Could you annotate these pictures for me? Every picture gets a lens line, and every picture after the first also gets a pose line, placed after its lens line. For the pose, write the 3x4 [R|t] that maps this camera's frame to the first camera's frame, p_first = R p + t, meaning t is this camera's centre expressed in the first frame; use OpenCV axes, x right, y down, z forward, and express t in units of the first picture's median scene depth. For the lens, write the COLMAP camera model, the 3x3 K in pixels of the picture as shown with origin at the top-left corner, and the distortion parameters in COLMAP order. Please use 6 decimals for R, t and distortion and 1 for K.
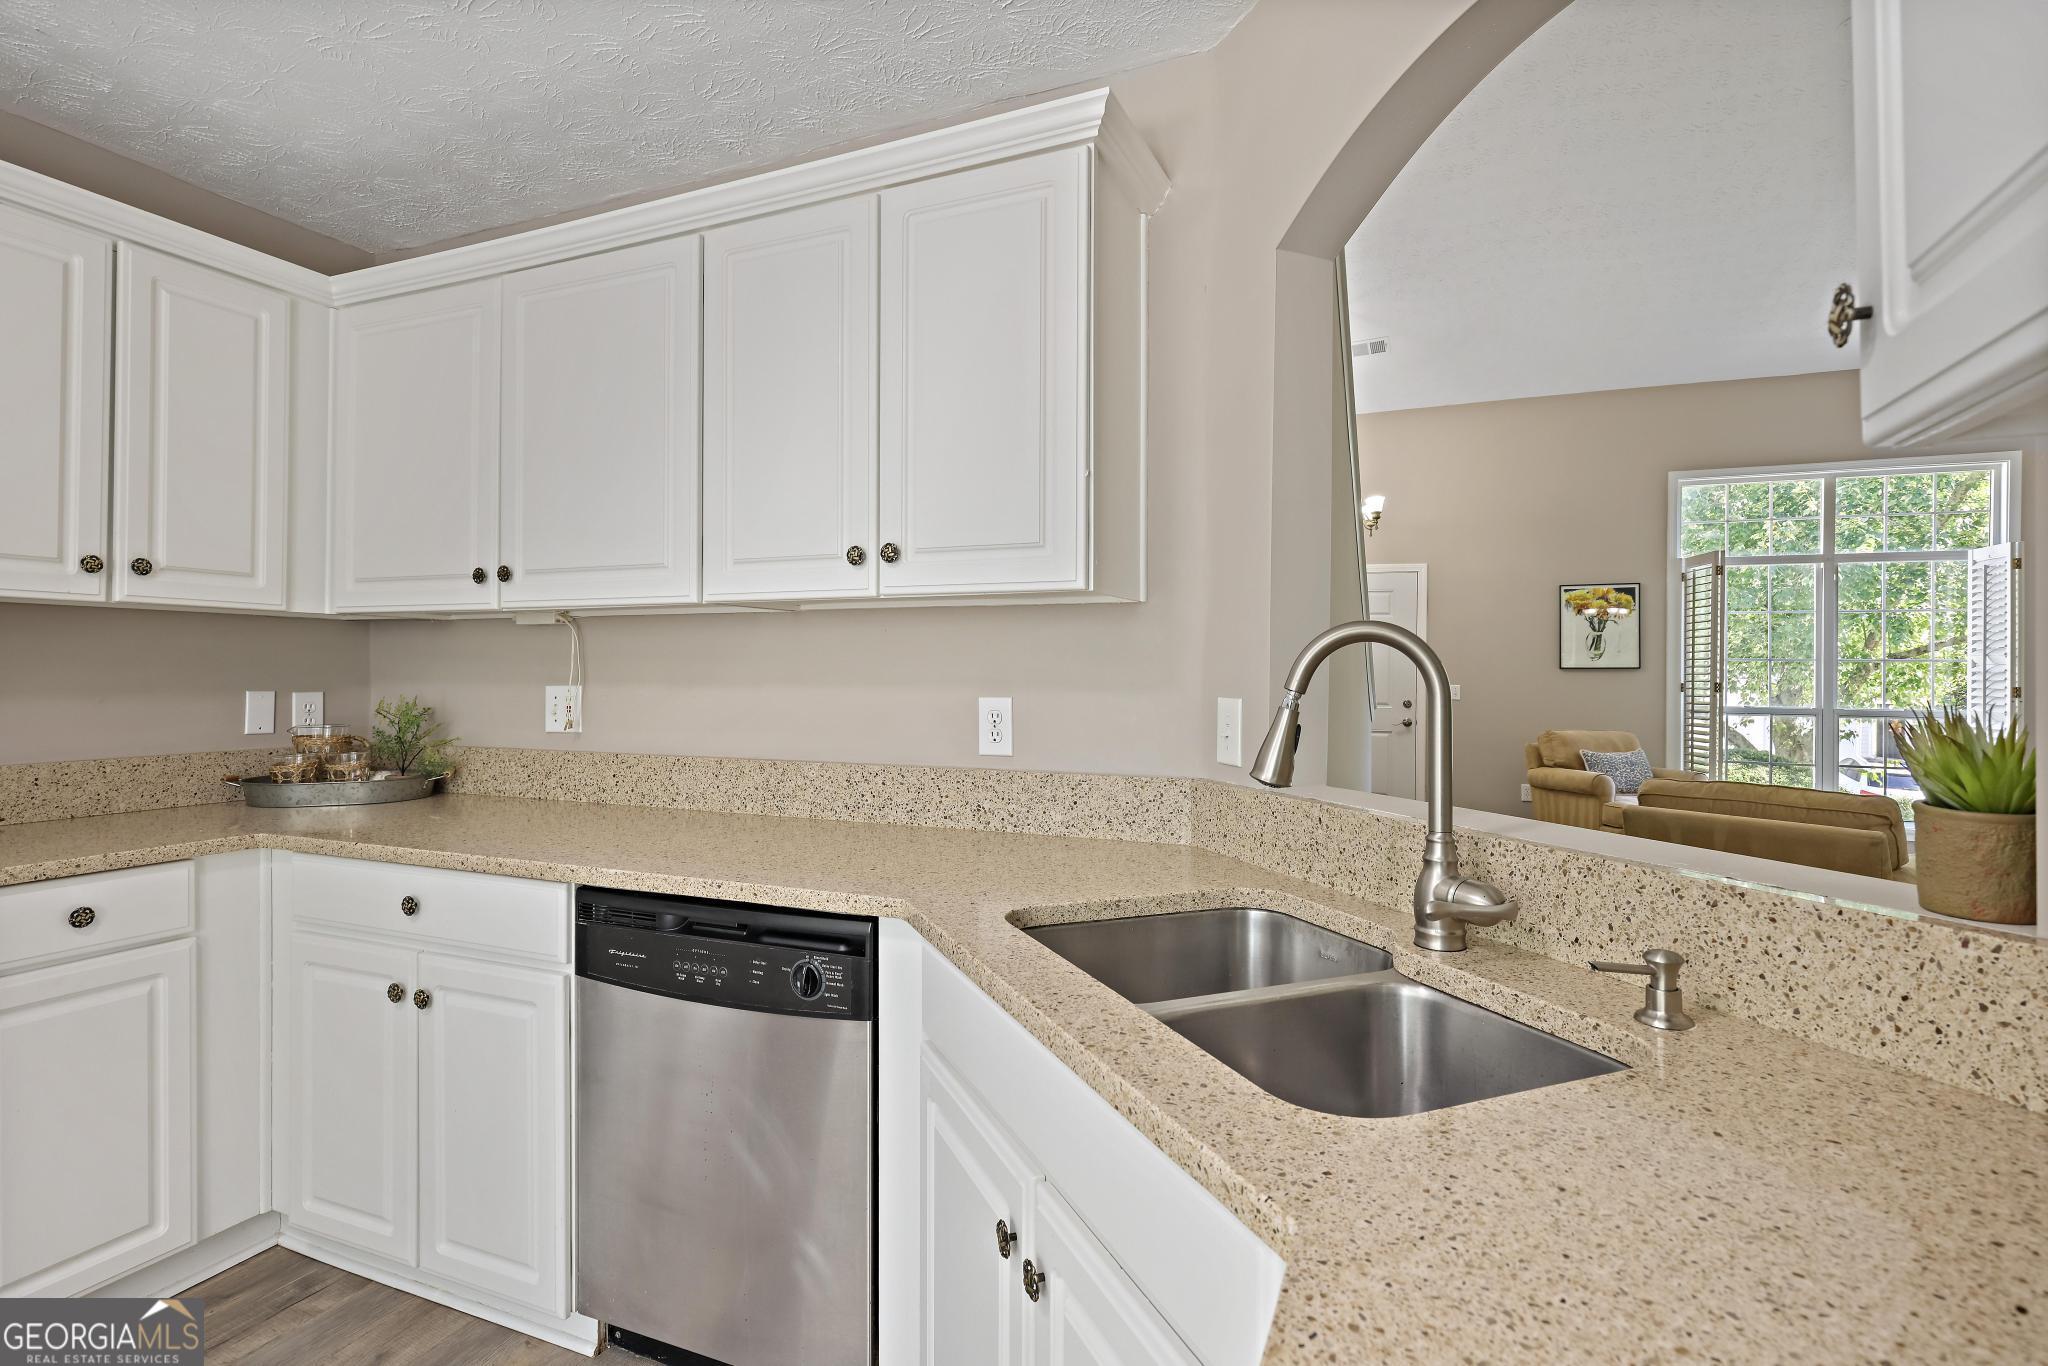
lens RADIAL K [[999.6, 0, 1023.5], [0, 999.6, 669.1], [0, 0, 1]] dist [-0.003380, 0.001877]
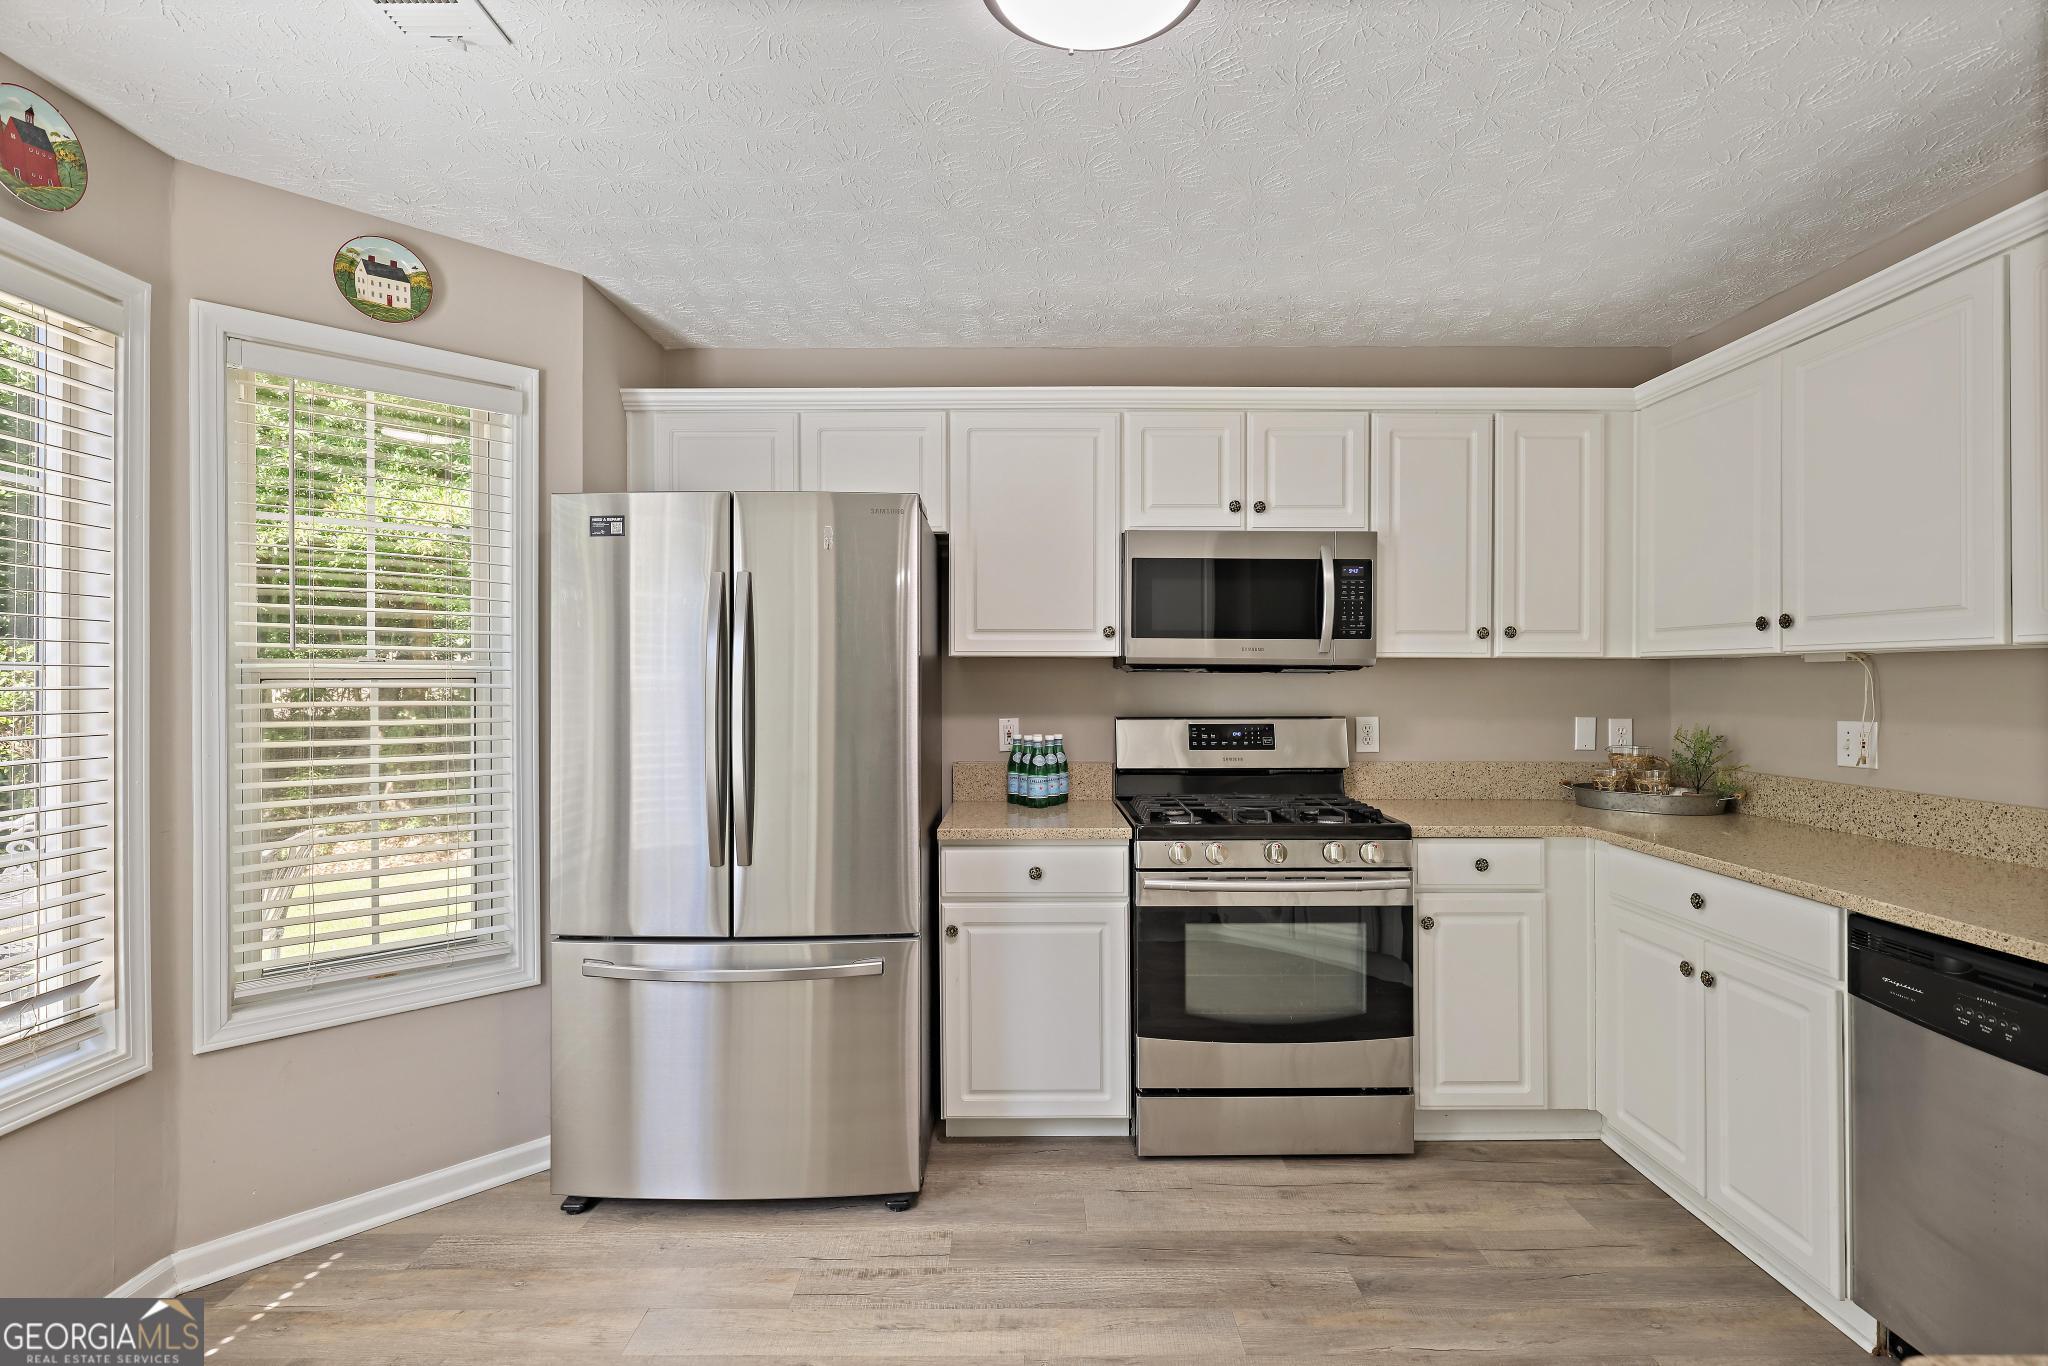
lens RADIAL K [[999.6, 0, 1024.8], [0, 999.6, 673.1], [0, 0, 1]] dist [-0.003380, 0.001877]
pose [[0.394728, -0.008745, -0.918756, 0.171218], [0.003098, 0.999962, -0.008187, -0.032775], [0.918793, 0.000385, 0.394740, -0.221249]]
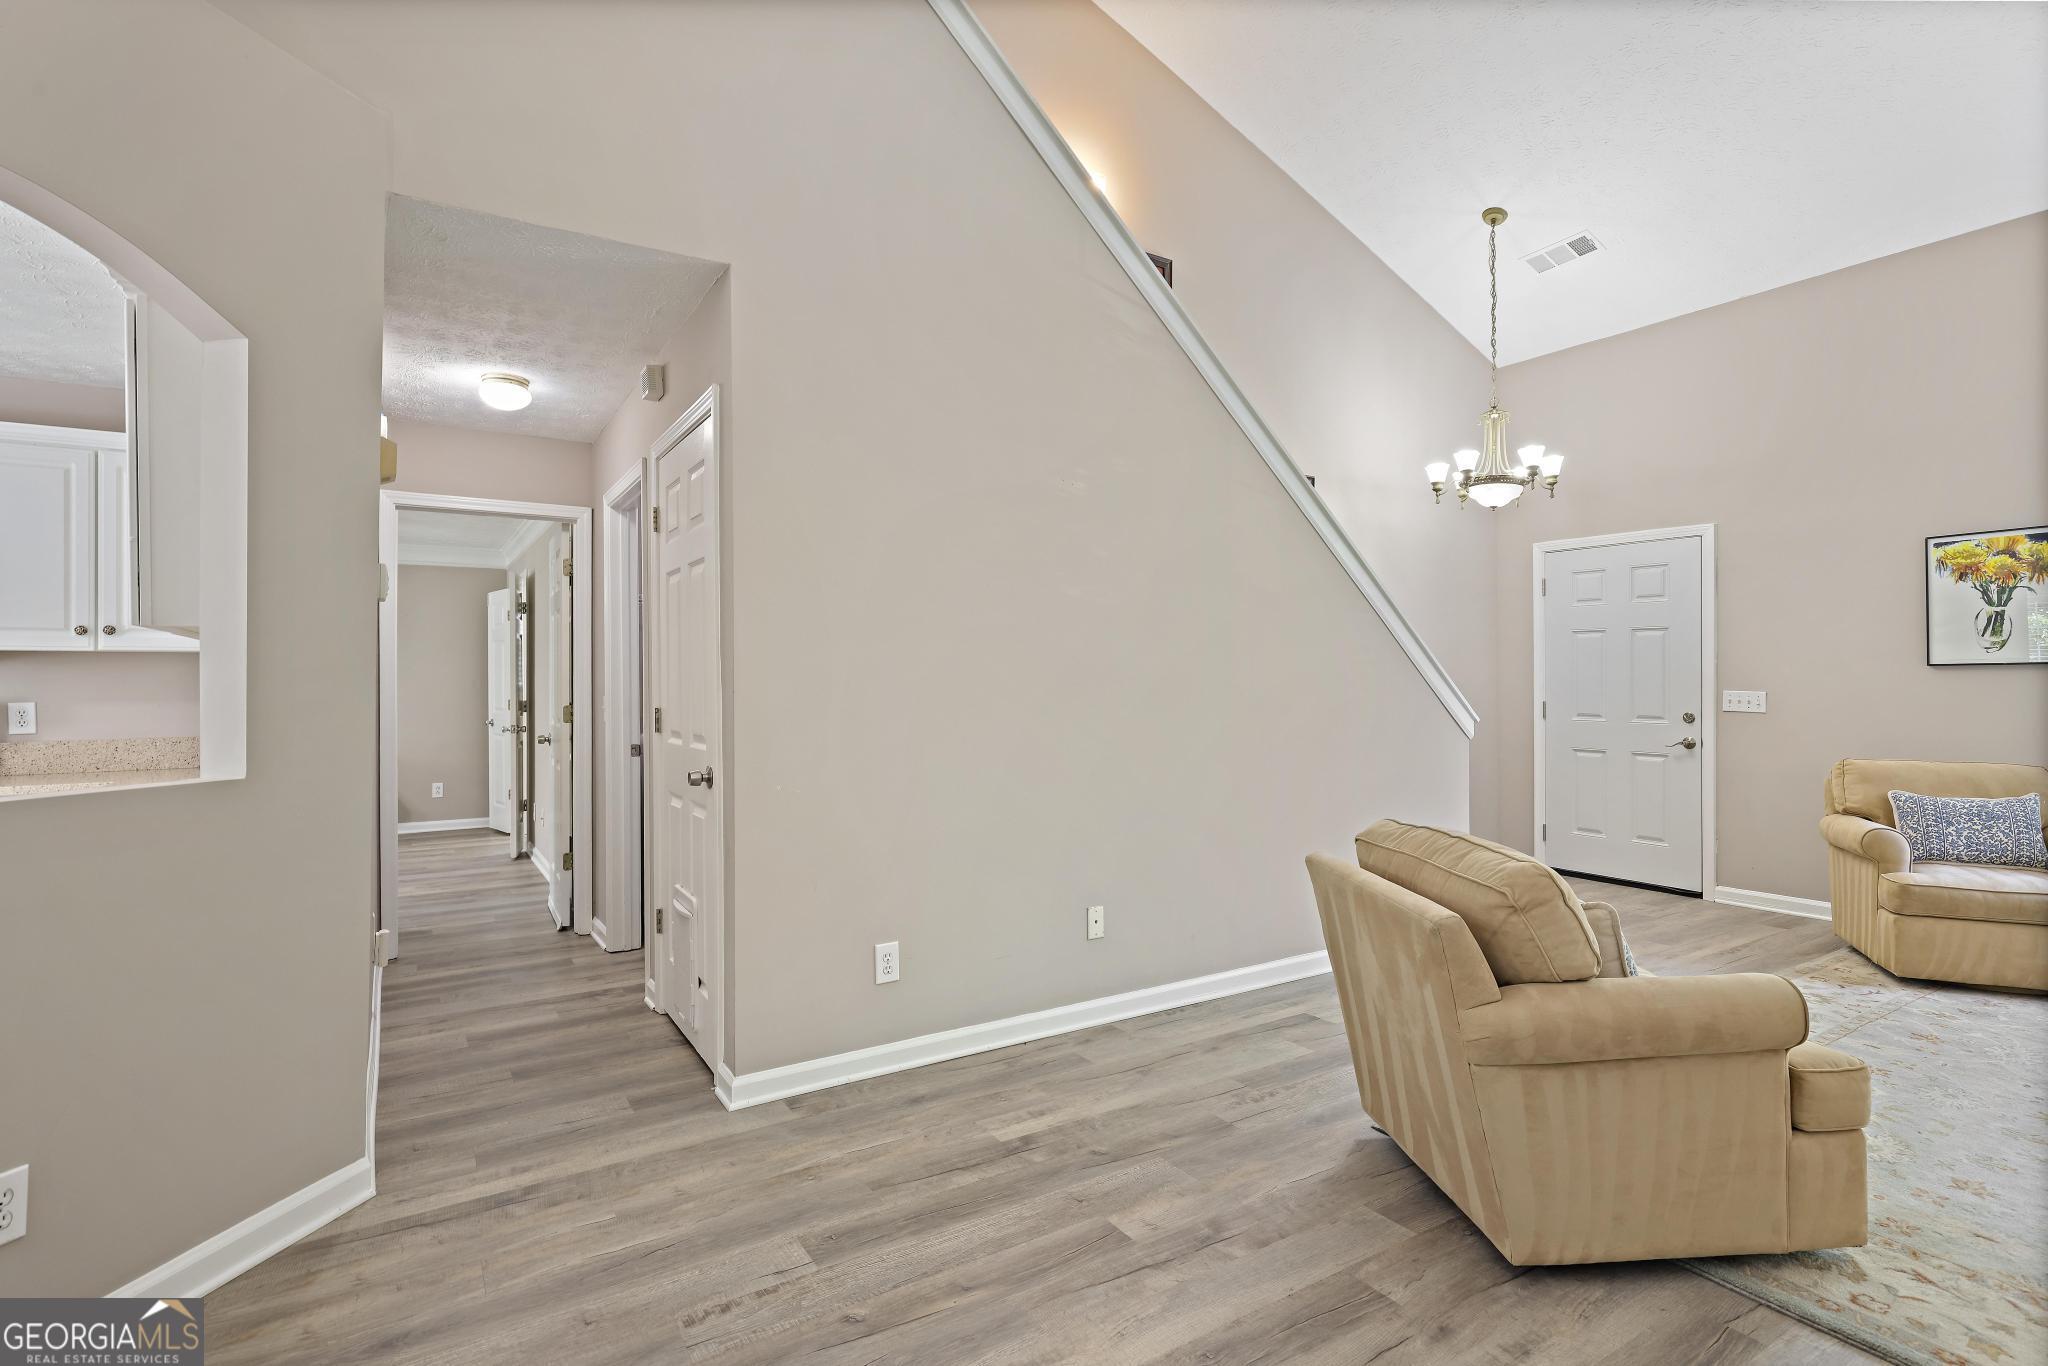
lens RADIAL K [[999.6, 0, 1023.9], [0, 999.6, 685.2], [0, 0, 1]] dist [-0.003380, 0.001877]
pose [[0.821318, -0.008397, -0.570408, 1.462195], [0.012156, 0.999922, 0.002782, 0.011089], [0.570341, -0.009219, 0.821357, 0.458571]]
